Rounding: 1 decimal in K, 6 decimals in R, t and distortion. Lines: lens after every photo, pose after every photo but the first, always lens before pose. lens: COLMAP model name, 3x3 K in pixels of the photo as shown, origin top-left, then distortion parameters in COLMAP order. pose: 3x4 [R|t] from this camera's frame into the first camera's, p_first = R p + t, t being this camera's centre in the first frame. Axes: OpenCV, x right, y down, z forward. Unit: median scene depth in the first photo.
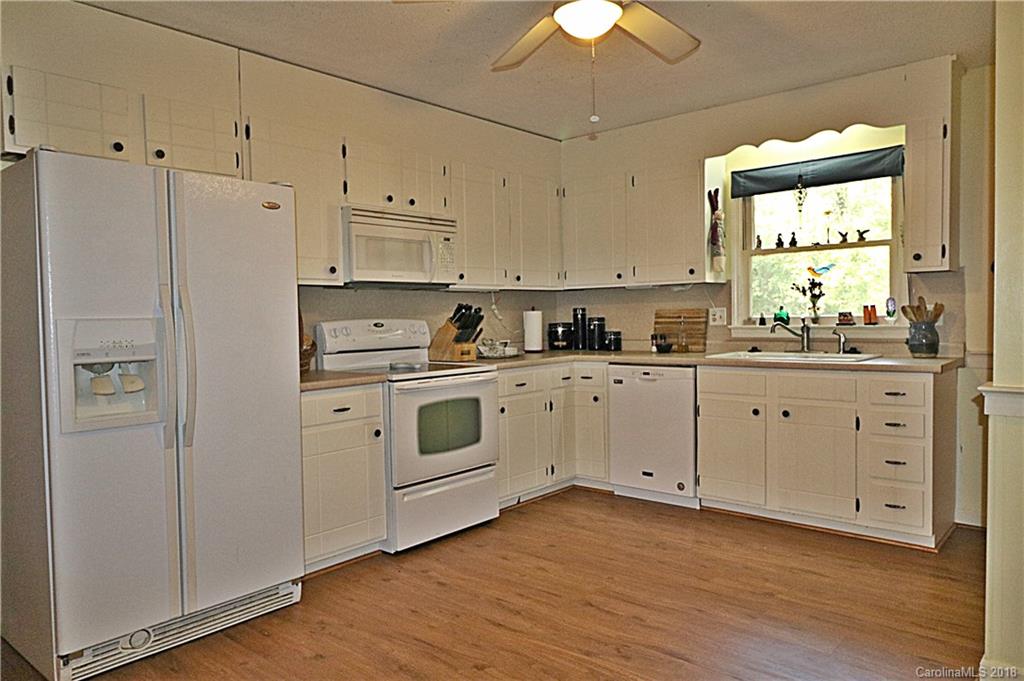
lens RADIAL K [[709.7, 0, 511.3], [0, 709.7, 339.4], [0, 0, 1]] dist [0.003672, 0.006379]
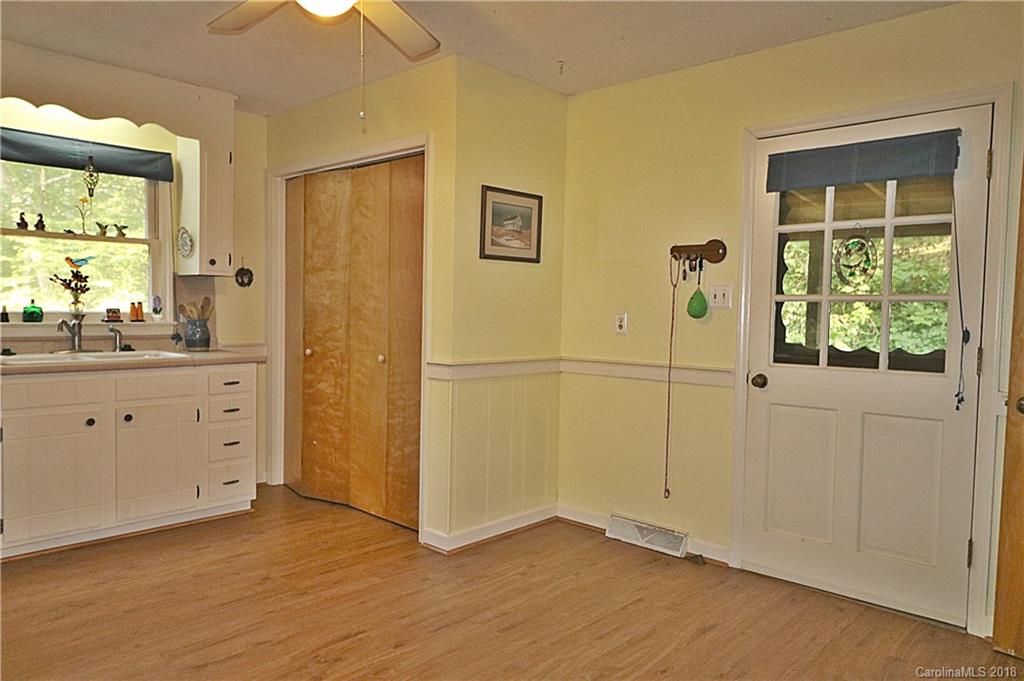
lens RADIAL K [[709.7, 0, 514.1], [0, 709.7, 342.0], [0, 0, 1]] dist [0.003672, 0.006379]
pose [[0.033494, -0.028136, 0.999043, -0.493673], [0.018431, 0.999451, 0.027529, -0.009938], [-0.999269, 0.017491, 0.033994, 0.439767]]
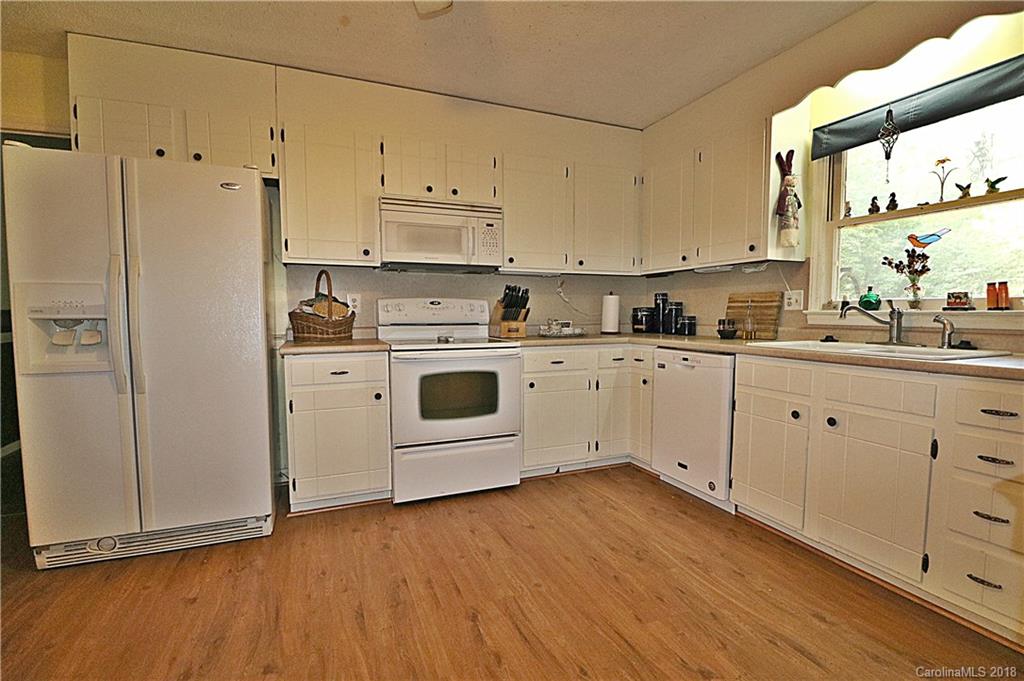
lens RADIAL K [[476.3, 0, 518.3], [0, 476.3, 345.0], [0, 0, 1]] dist [-0.008360, -0.005996]
pose [[0.895277, 0.049252, -0.442779, 0.290291], [-0.032674, 0.998453, 0.044995, 0.009089], [0.444310, -0.025816, 0.895501, 0.371534]]
